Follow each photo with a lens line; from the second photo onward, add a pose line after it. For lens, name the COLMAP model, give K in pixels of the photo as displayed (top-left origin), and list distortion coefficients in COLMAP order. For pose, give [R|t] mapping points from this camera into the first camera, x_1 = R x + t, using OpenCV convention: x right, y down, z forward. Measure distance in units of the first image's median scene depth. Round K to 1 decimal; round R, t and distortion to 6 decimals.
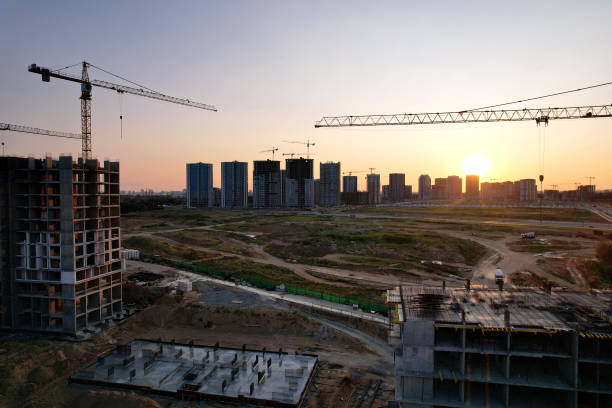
lens RADIAL K [[386.8, 0, 304.4], [0, 386.8, 203.6], [0, 0, 1]] dist [-0.030648, 0.017026]
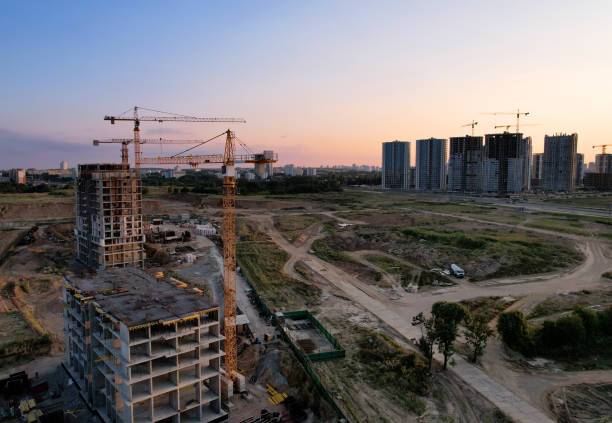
lens RADIAL K [[439.3, 0, 286.0], [0, 439.3, 193.5], [0, 0, 1]] dist [-0.022470, 0.001442]
pose [[0.793925, 0.035075, -0.607003, 0.866160], [-0.014985, 0.999160, 0.038136, -0.081257], [0.607831, -0.021181, 0.793784, -0.044013]]
